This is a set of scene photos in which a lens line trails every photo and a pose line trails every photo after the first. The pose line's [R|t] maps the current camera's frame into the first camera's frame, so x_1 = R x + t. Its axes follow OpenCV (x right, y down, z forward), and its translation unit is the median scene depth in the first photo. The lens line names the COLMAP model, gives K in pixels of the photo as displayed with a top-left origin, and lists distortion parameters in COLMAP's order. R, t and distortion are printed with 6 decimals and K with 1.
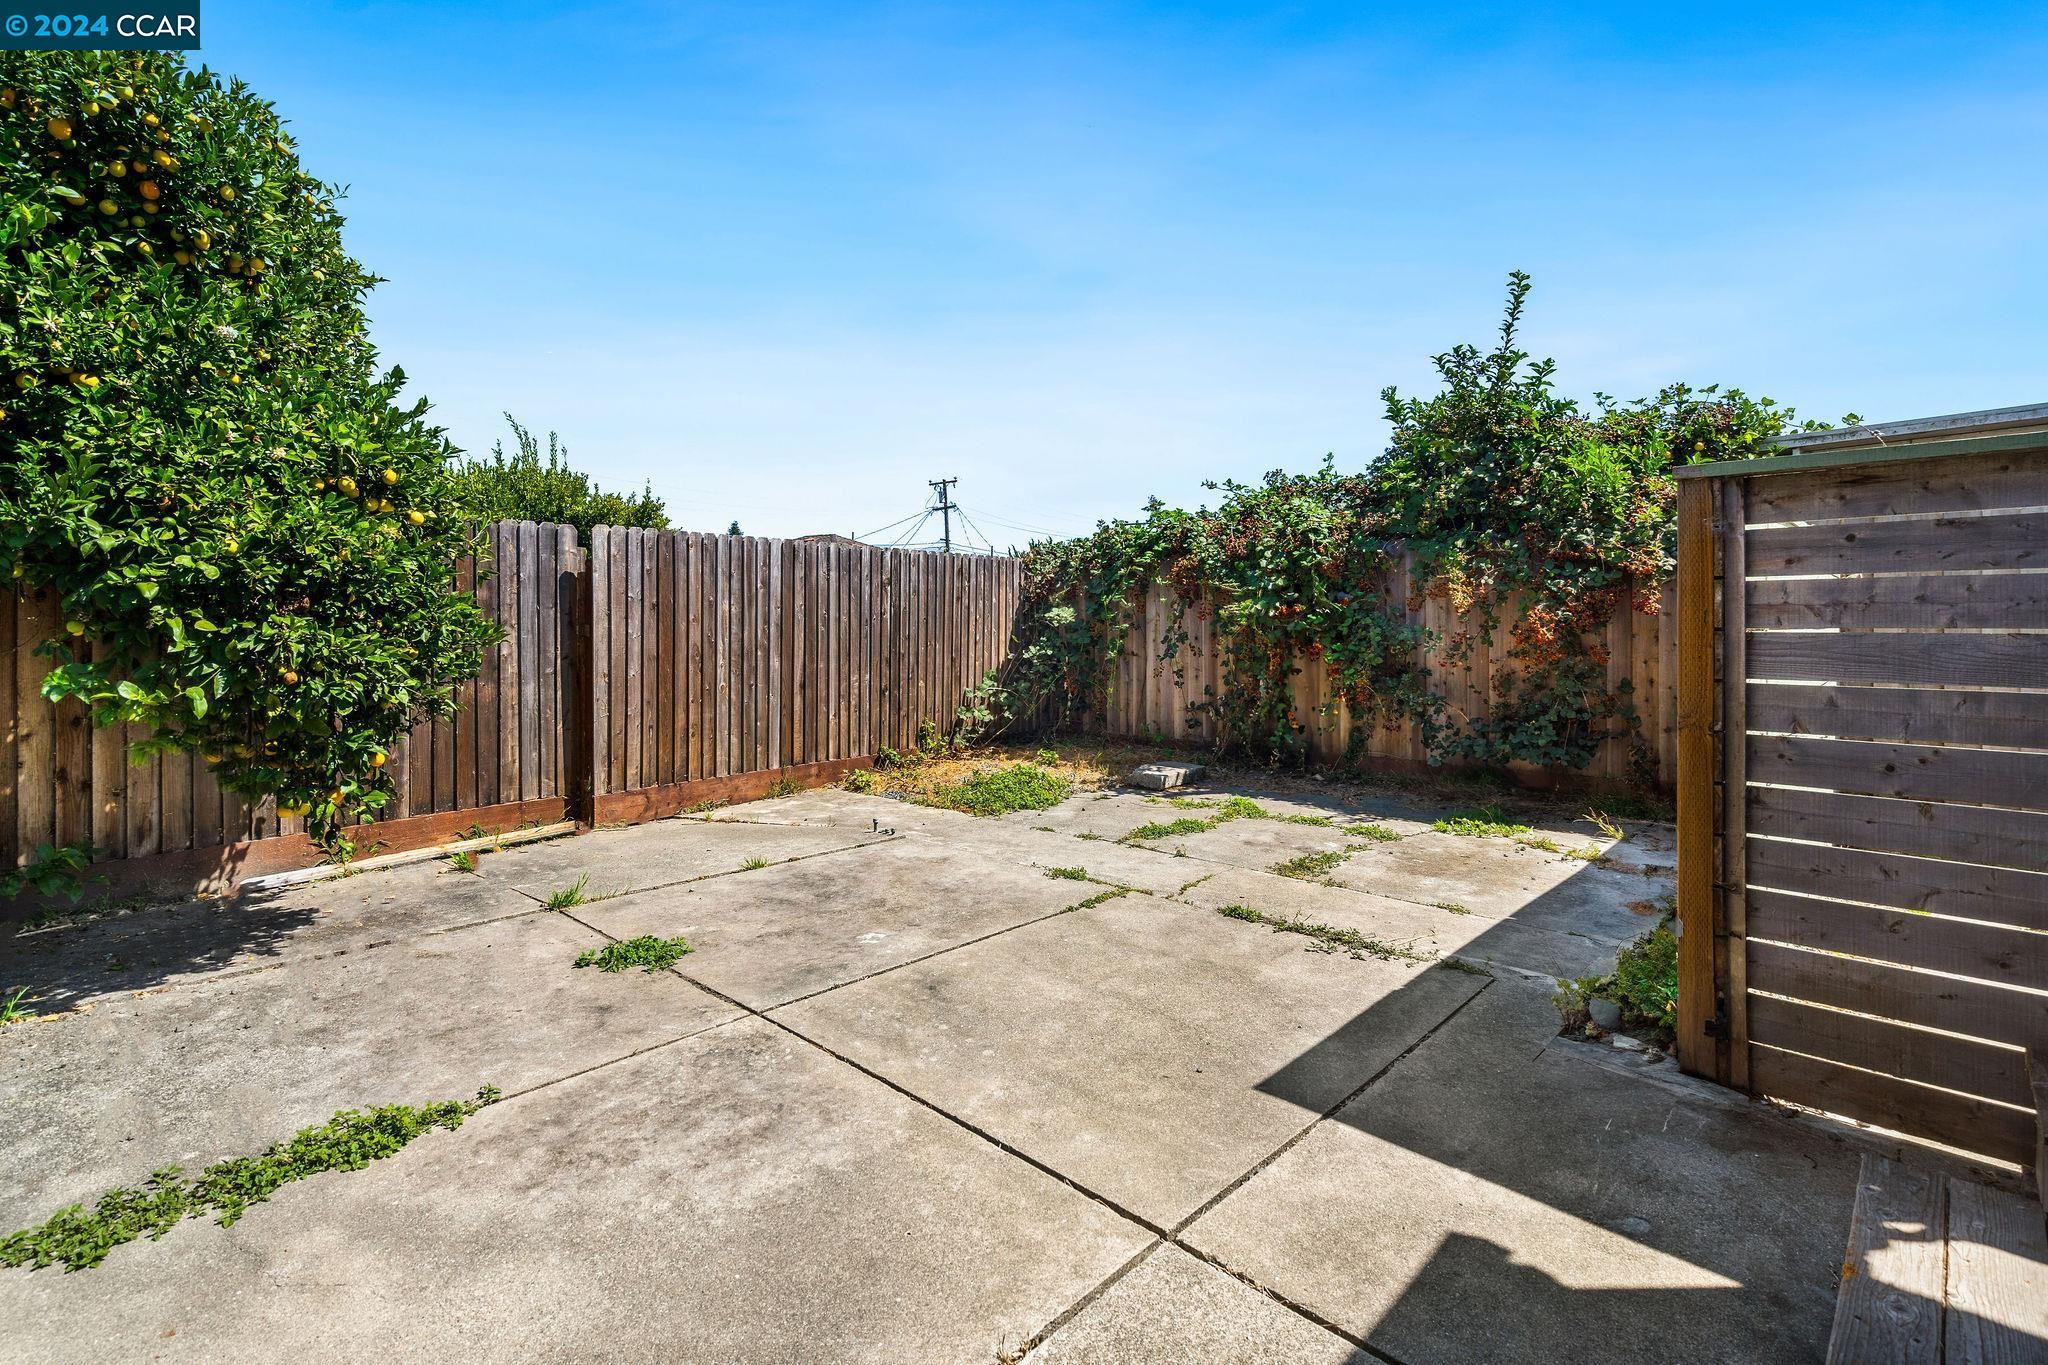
lens RADIAL K [[945.3, 0, 1027.7], [0, 945.3, 627.7], [0, 0, 1]] dist [-0.003243, 0.000165]
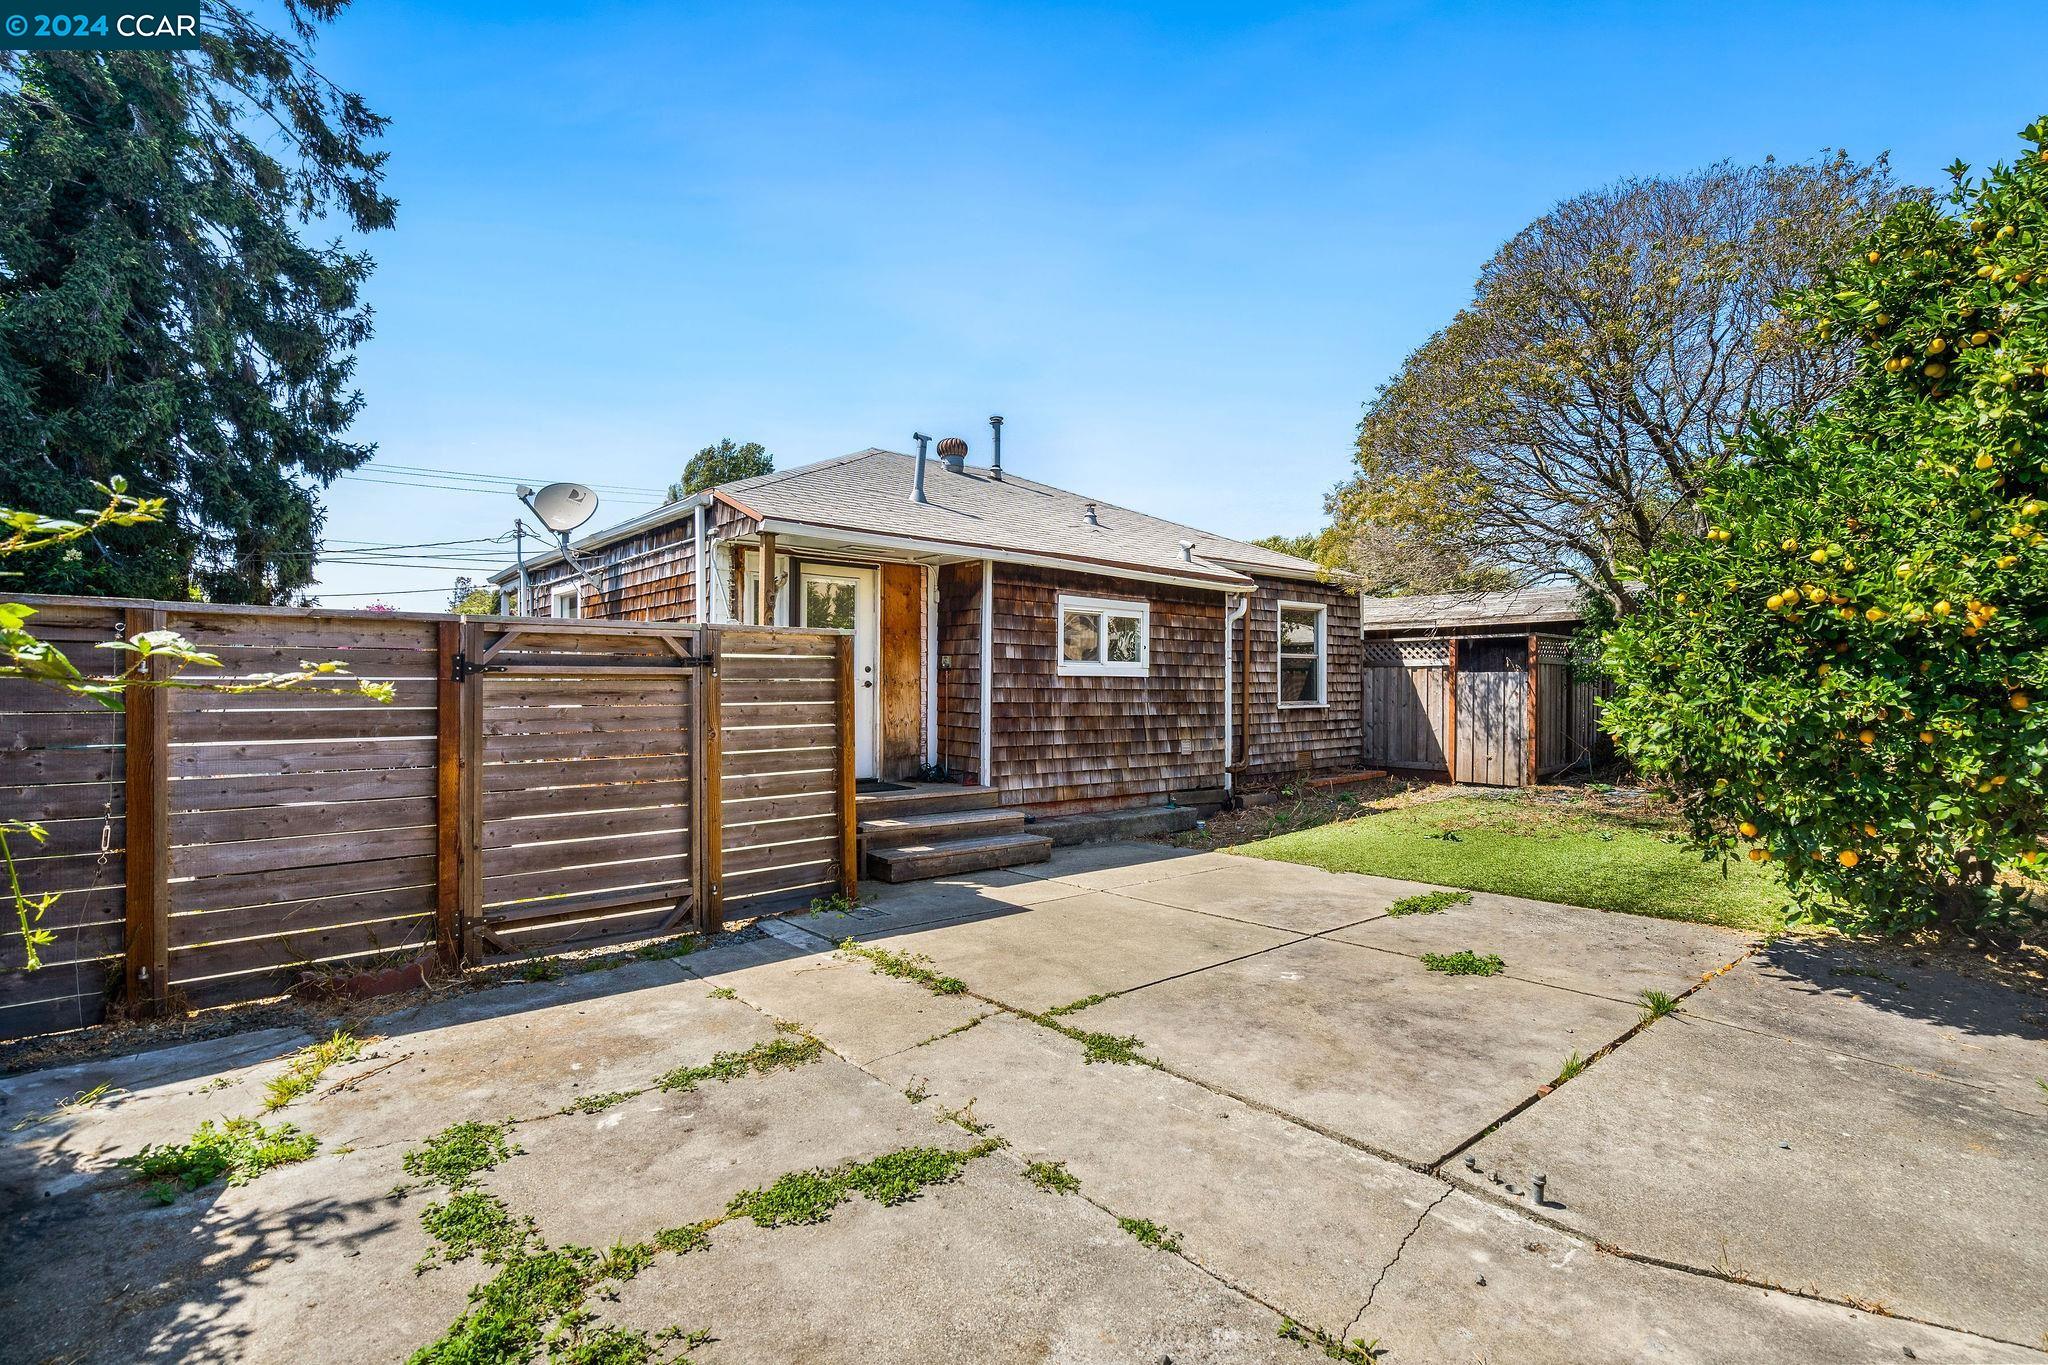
lens RADIAL K [[932.4, 0, 1024.0], [0, 932.4, 682.5], [0, 0, 1]] dist [-0.001744, 0.000527]
pose [[-0.994790, -0.000330, 0.101946, 0.024070], [-0.000209, 0.999999, 0.001205, -0.018205], [-0.101946, 0.001178, -0.994789, 1.191173]]
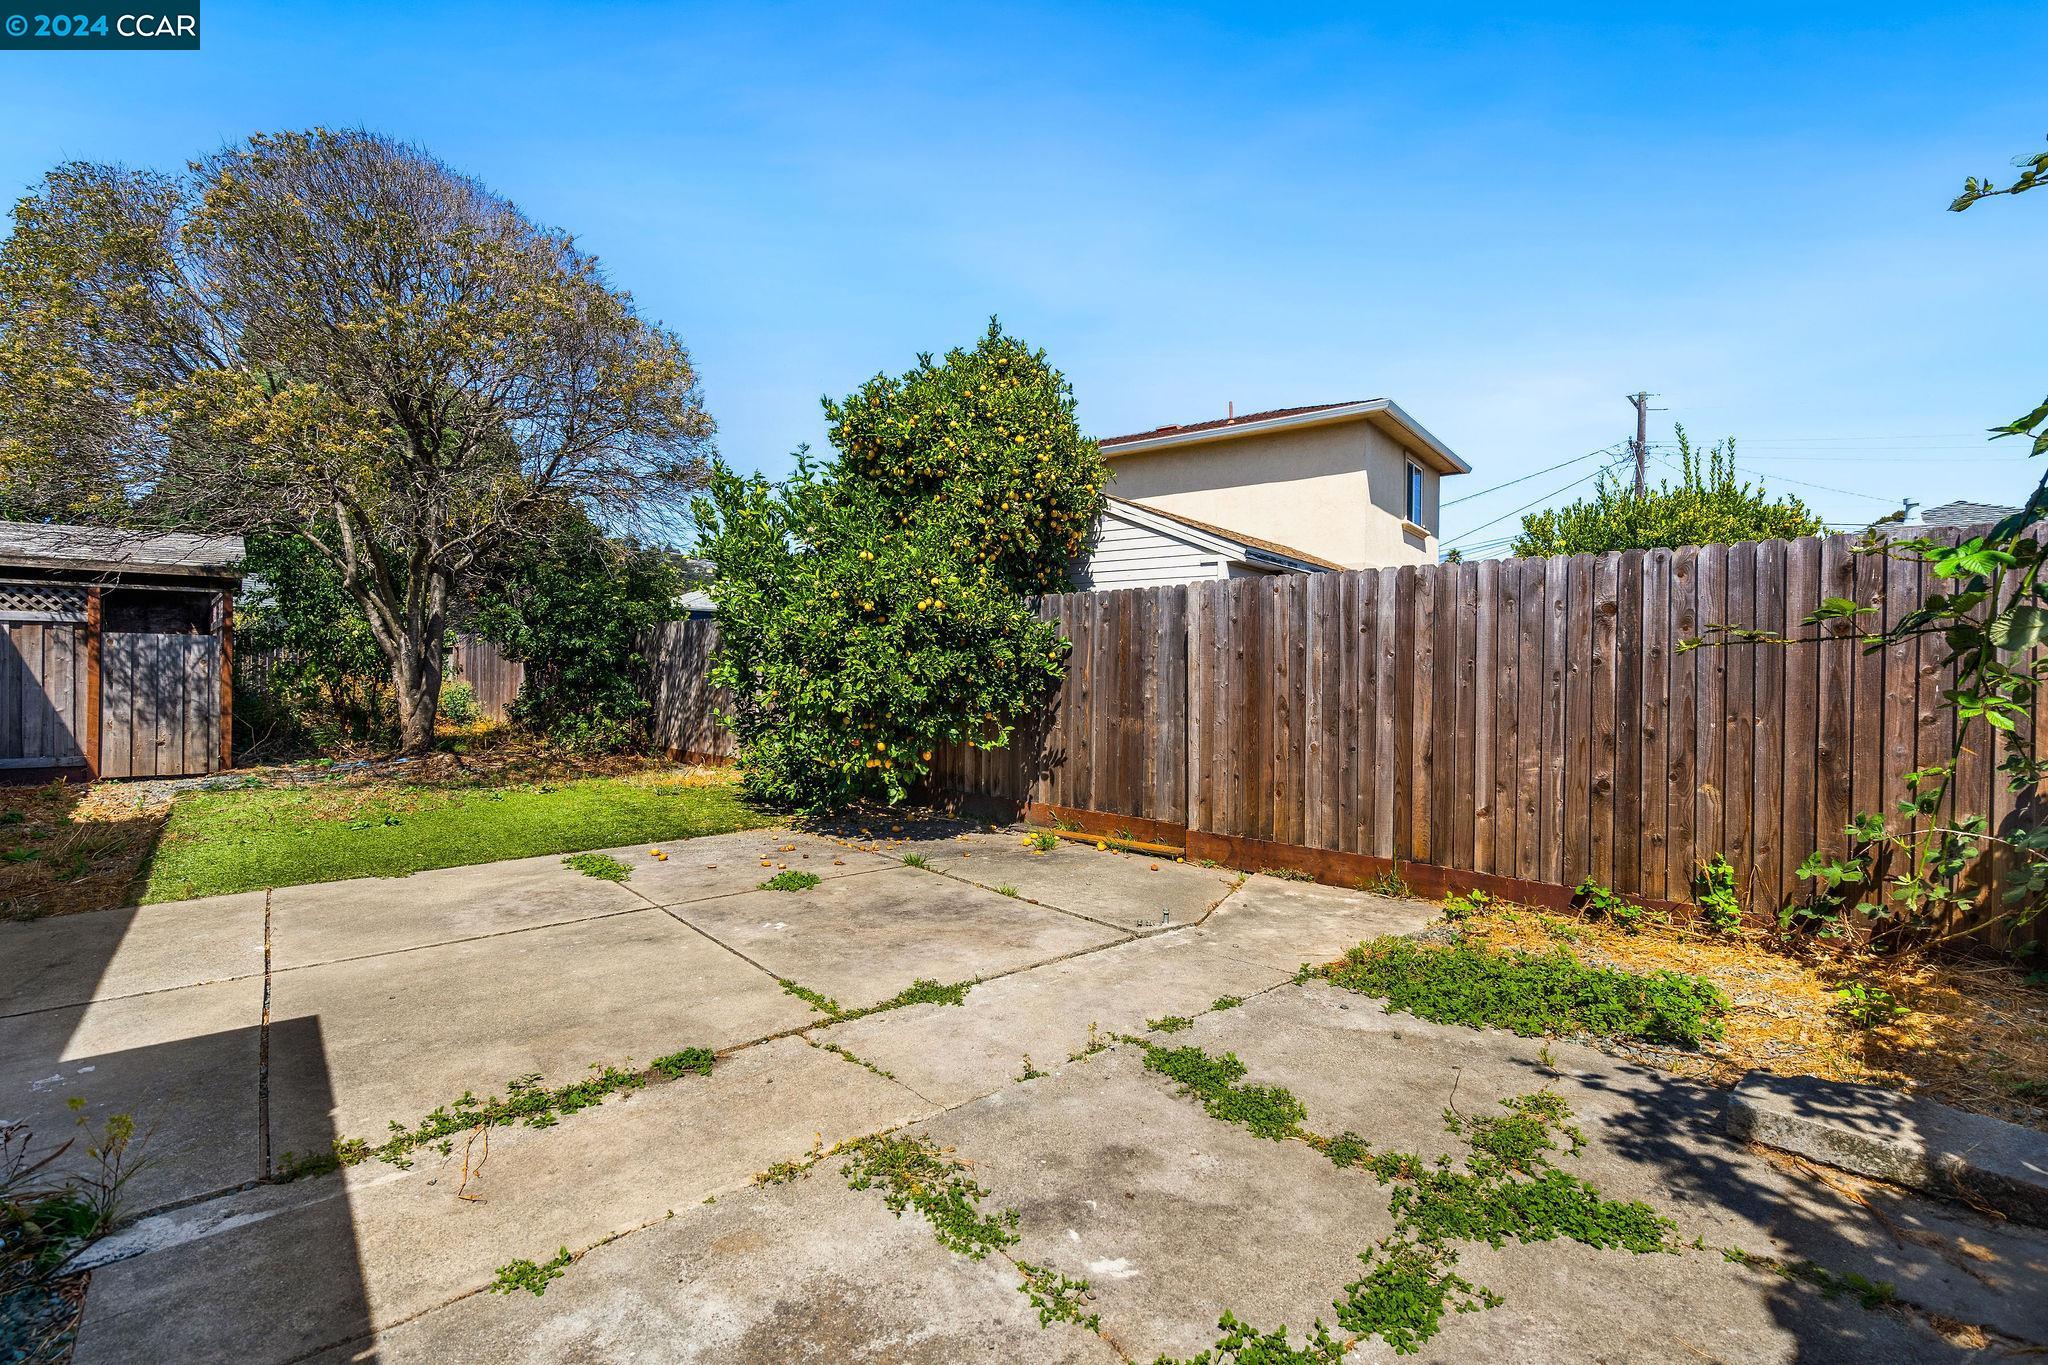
lens RADIAL K [[924.5, 0, 1021.6], [0, 924.5, 673.6], [0, 0, 1]] dist [-0.003427, 0.000481]
pose [[-0.109611, 0.001742, -0.993973, 0.540423], [-0.016801, 0.999852, 0.003605, -0.003432], [0.993833, 0.017095, -0.109565, 0.790504]]
